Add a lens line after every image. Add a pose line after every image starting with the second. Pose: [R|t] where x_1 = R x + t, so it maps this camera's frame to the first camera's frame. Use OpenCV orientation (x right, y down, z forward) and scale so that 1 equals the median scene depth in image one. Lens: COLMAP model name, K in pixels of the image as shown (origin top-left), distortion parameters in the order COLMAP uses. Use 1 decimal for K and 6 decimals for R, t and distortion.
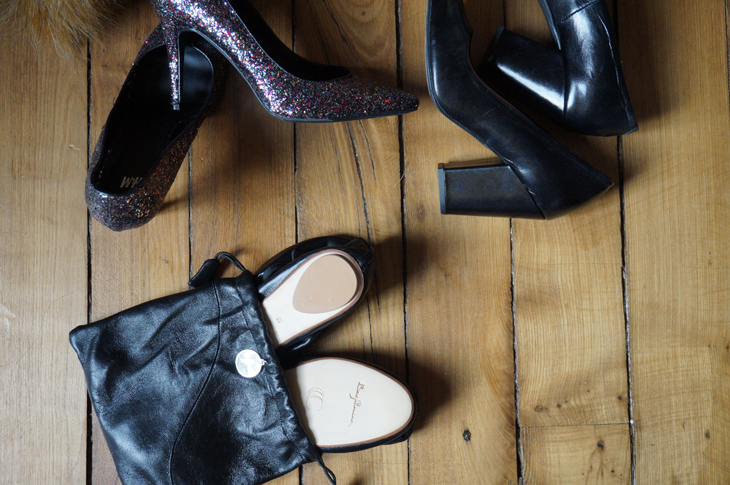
lens RADIAL K [[906.9, 0, 365.1], [0, 906.9, 239.0], [0, 0, 1]] dist [0.011411, 0.000000]
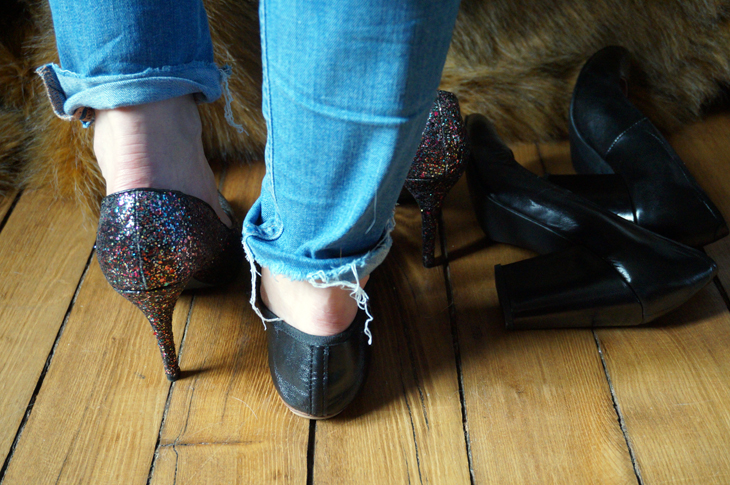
lens RADIAL K [[906.9, 0, 366.3], [0, 906.9, 244.0], [0, 0, 1]] dist [0.011411, 0.000000]
pose [[0.997890, -0.037205, -0.053209, 0.010593], [-0.017121, 0.639728, -0.768411, 0.522909], [0.062629, 0.767701, 0.637741, 0.440754]]
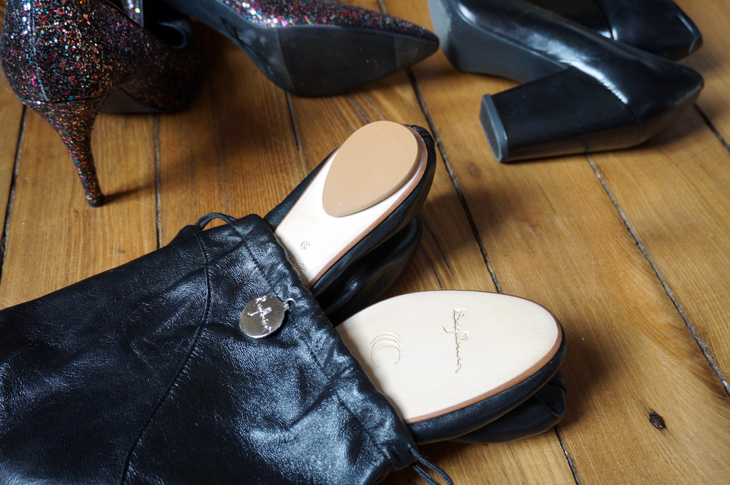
lens RADIAL K [[778.9, 0, 365.0], [0, 778.9, 242.9], [0, 0, 1]] dist [0.015864, 0.000000]
pose [[0.984325, -0.131760, 0.117230, -0.108851], [0.176243, 0.759371, -0.626334, 0.401724], [-0.006495, 0.637177, 0.770690, 0.549527]]
